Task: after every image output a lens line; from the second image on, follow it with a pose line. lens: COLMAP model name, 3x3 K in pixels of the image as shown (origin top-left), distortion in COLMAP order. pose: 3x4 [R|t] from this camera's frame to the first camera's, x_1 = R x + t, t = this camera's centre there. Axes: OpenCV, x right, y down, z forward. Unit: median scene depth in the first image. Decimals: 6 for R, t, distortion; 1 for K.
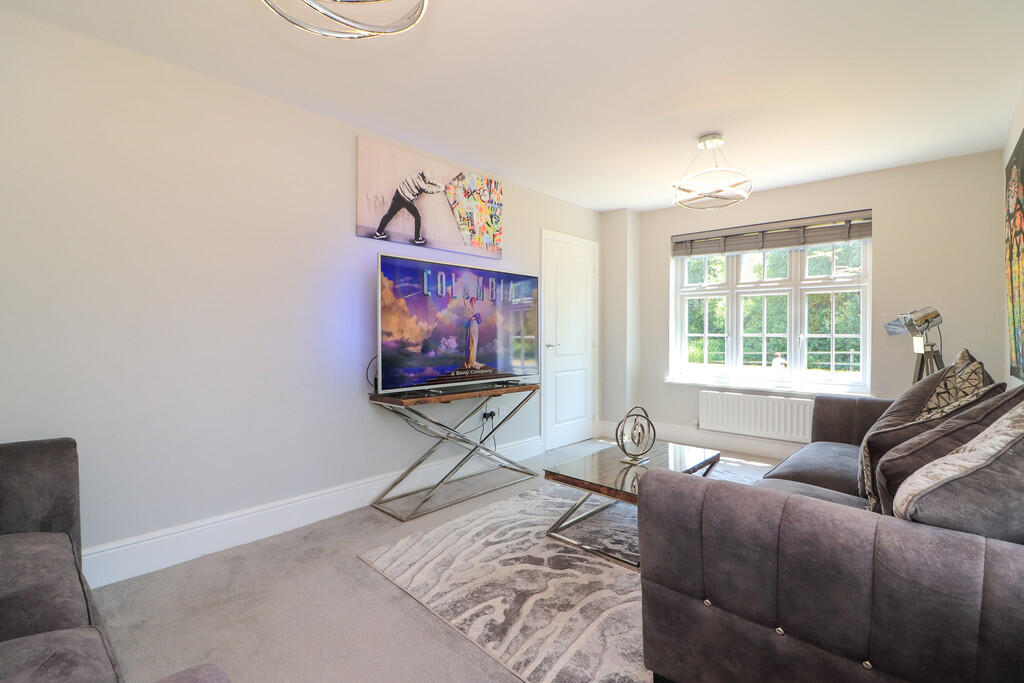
lens RADIAL K [[473.9, 0, 532.9], [0, 473.9, 334.2], [0, 0, 1]] dist [-0.006751, -0.009260]
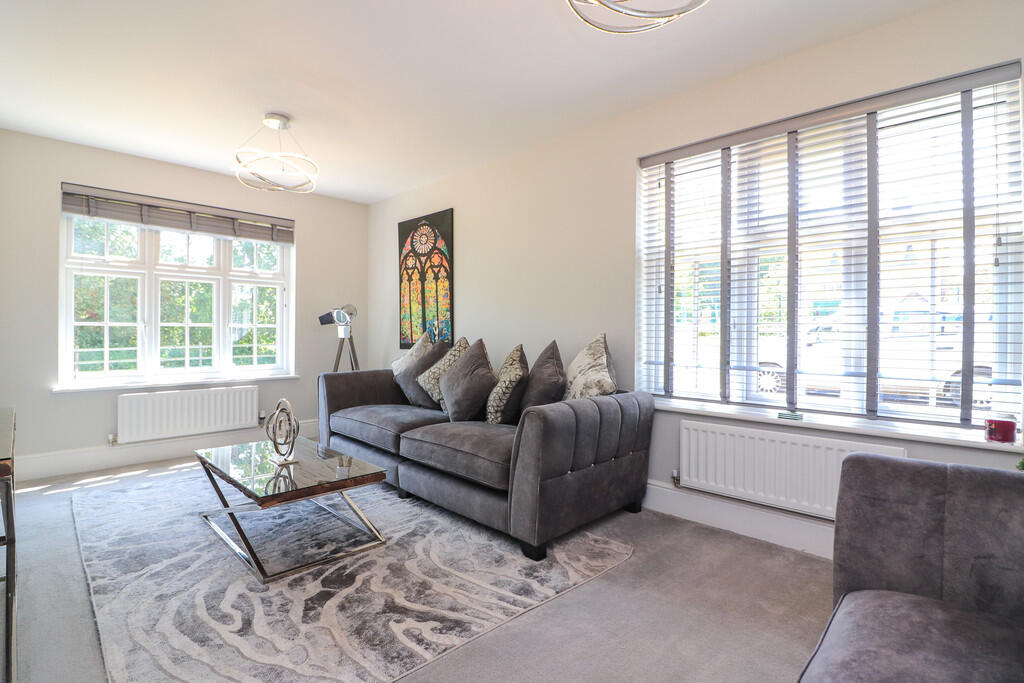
lens RADIAL K [[473.9, 0, 512.9], [0, 473.9, 333.6], [0, 0, 1]] dist [-0.006751, -0.009260]
pose [[0.045592, -0.004577, 0.998950, -0.565253], [-0.001437, 0.999988, 0.004647, 0.021185], [-0.998959, -0.001647, 0.045585, 0.467384]]
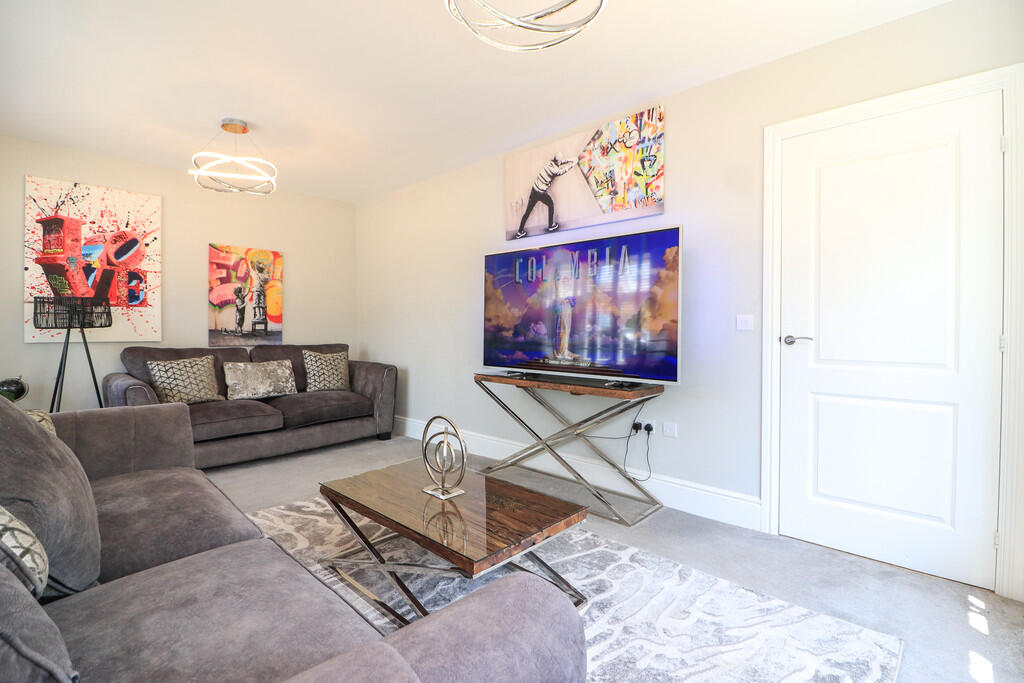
lens RADIAL K [[473.9, 0, 515.2], [0, 473.9, 338.6], [0, 0, 1]] dist [-0.006751, -0.009260]
pose [[-0.040257, 0.022936, -0.998926, 0.800591], [-0.004498, 0.999722, 0.023136, 0.016943], [0.999179, 0.005425, -0.040142, 0.995363]]
